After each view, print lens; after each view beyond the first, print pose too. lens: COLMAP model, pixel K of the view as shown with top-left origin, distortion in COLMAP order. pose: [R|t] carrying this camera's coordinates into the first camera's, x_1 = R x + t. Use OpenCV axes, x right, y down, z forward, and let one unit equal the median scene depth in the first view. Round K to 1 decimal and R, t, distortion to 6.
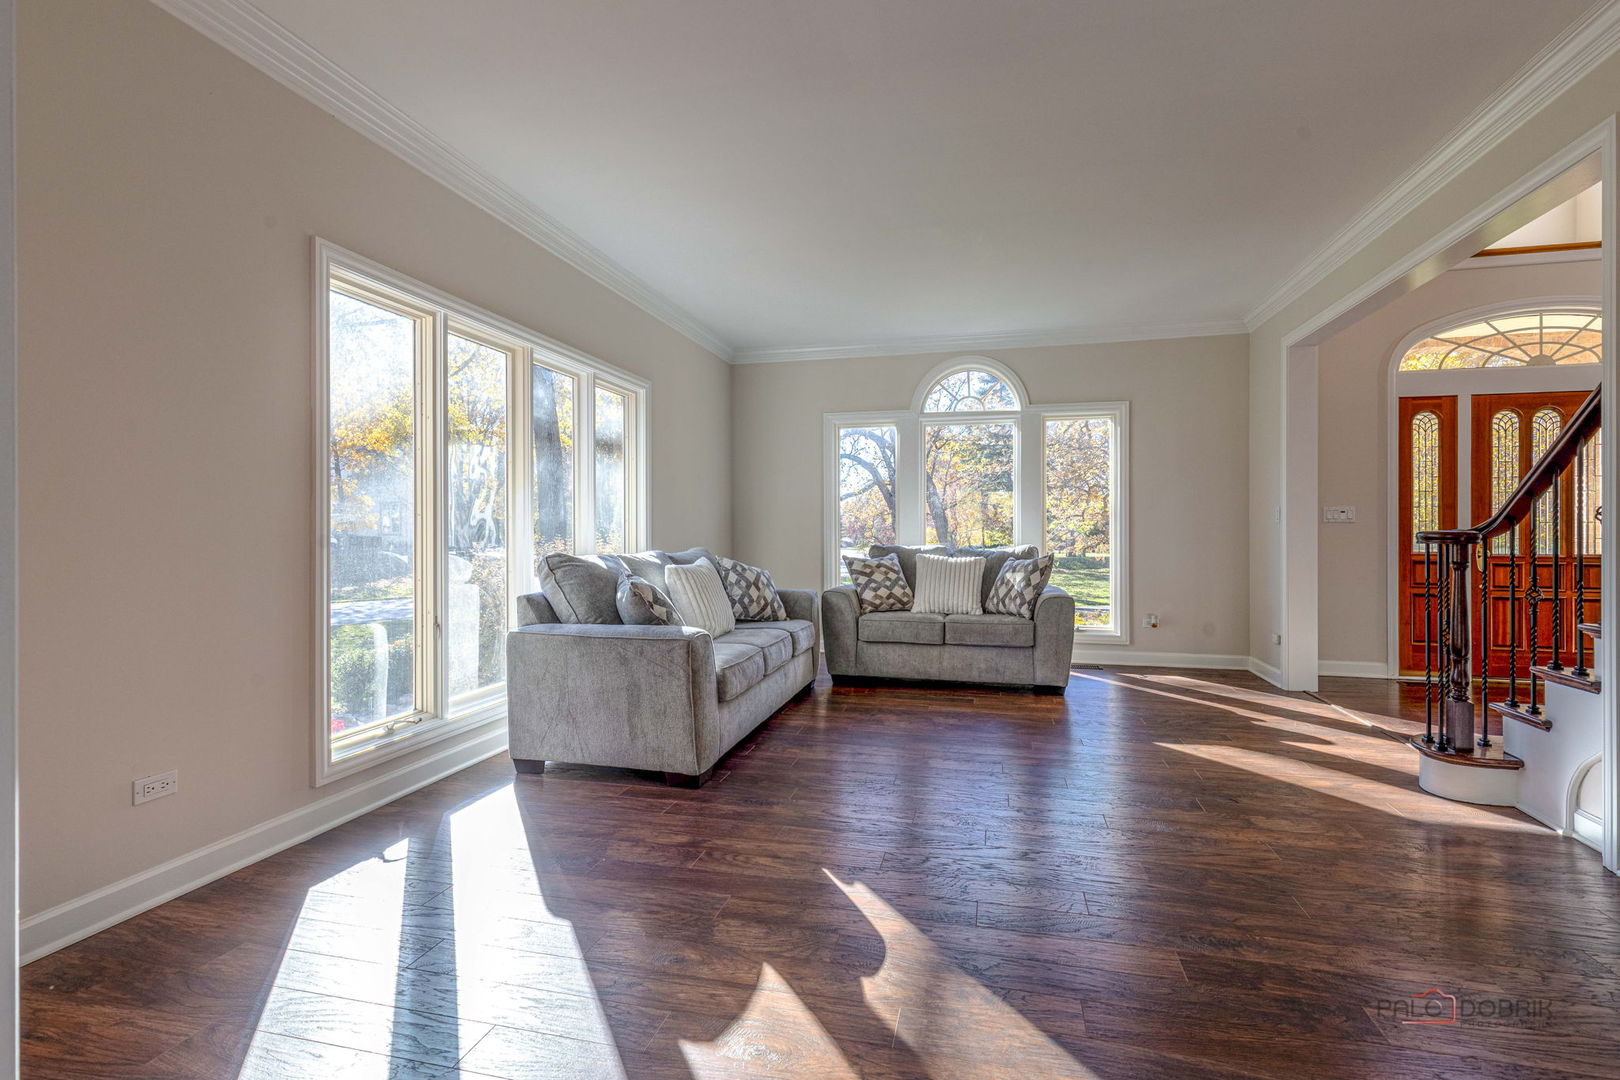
lens RADIAL K [[738.2, 0, 804.7], [0, 738.2, 540.5], [0, 0, 1]] dist [0.011718, -0.002017]
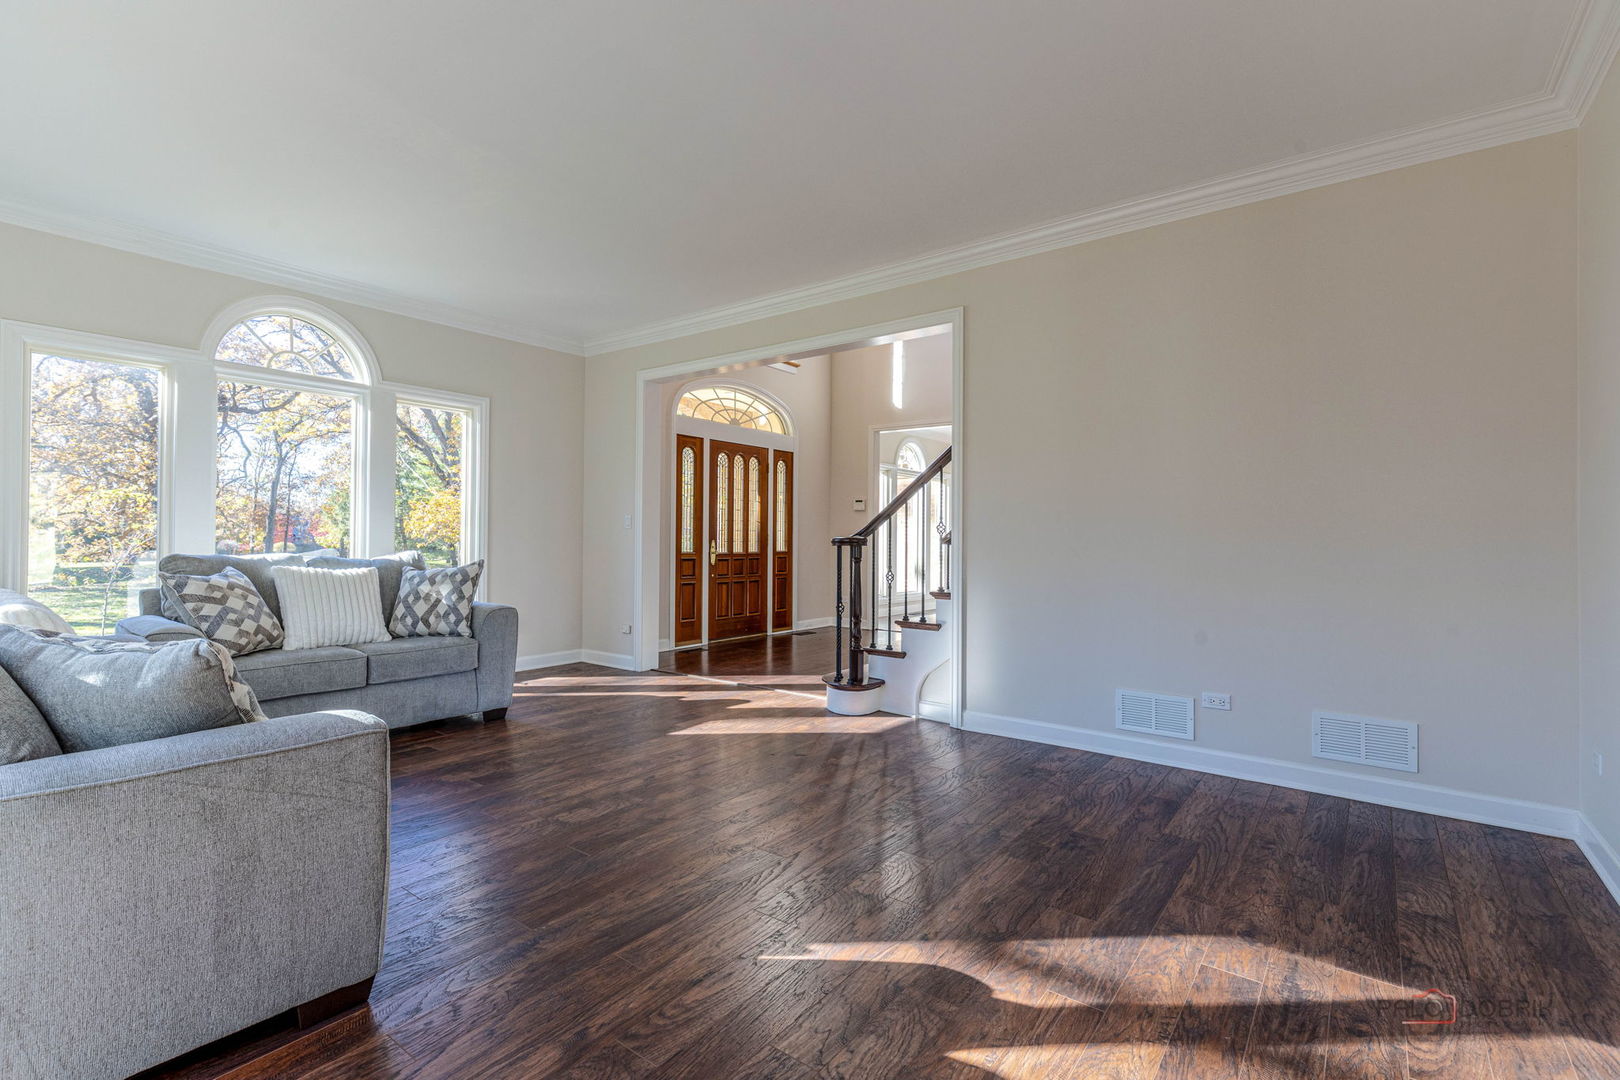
lens RADIAL K [[738.2, 0, 812.2], [0, 738.2, 529.9], [0, 0, 1]] dist [0.011718, -0.002017]
pose [[0.400184, 0.010666, 0.916373, -0.324861], [0.005415, 0.999887, -0.014003, -0.004181], [-0.916419, 0.010566, 0.400081, 0.290181]]
